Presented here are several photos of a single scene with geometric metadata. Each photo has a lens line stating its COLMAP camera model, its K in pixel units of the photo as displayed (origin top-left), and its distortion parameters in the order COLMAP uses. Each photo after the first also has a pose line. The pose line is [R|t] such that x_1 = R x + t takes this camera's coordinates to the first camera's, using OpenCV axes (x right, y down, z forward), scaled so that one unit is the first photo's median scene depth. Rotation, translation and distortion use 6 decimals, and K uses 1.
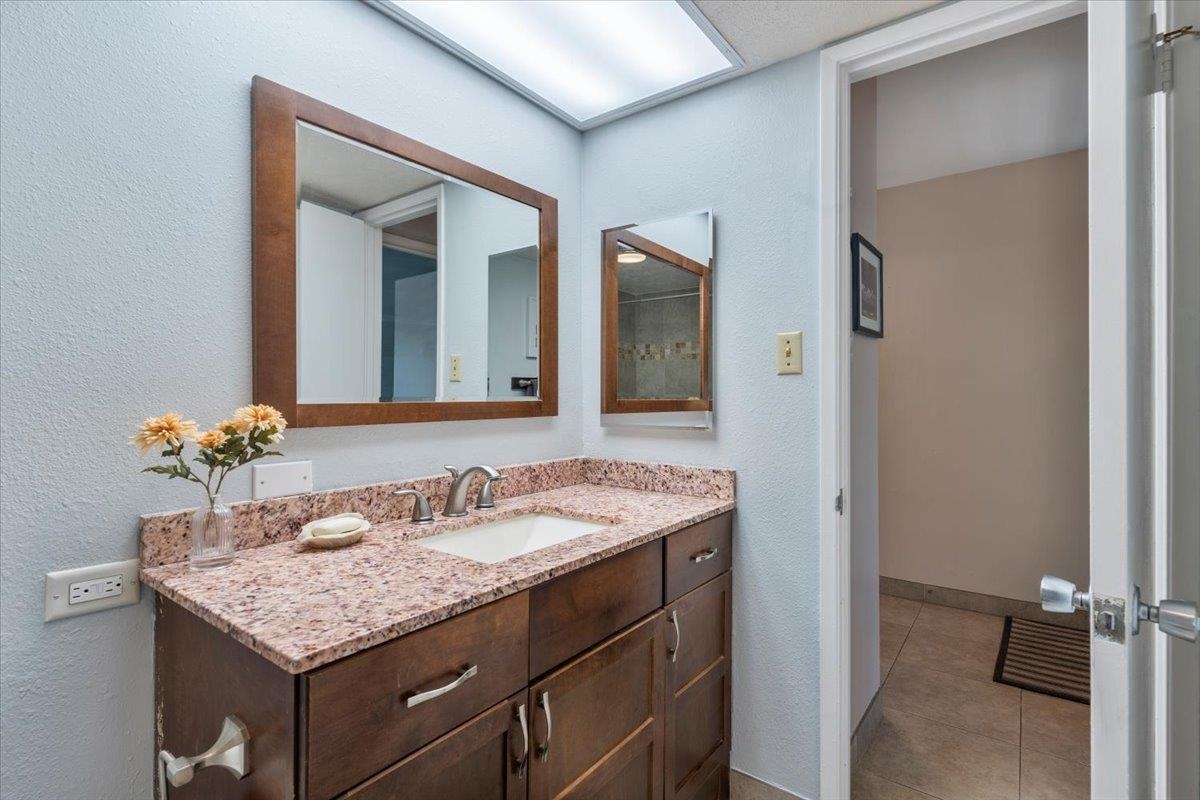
lens RADIAL K [[569.2, 0, 599.3], [0, 569.2, 397.4], [0, 0, 1]] dist [0.002338, 0.000594]
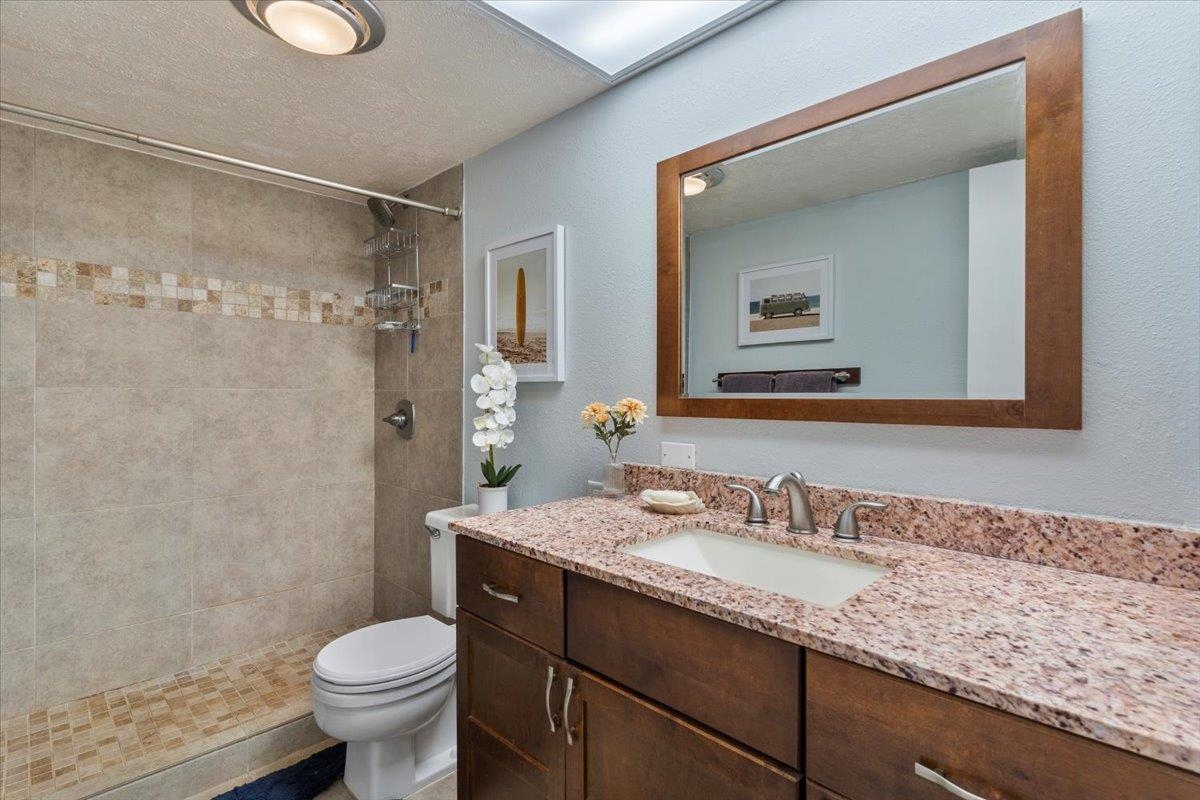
lens RADIAL K [[574.4, 0, 600.1], [0, 574.4, 395.8], [0, 0, 1]] dist [0.000076, 0.001439]
pose [[-0.135936, 0.004440, -0.990708, 0.742575], [-0.003894, 0.999980, 0.005015, 0.000995], [0.990710, 0.004539, -0.135916, 0.955428]]
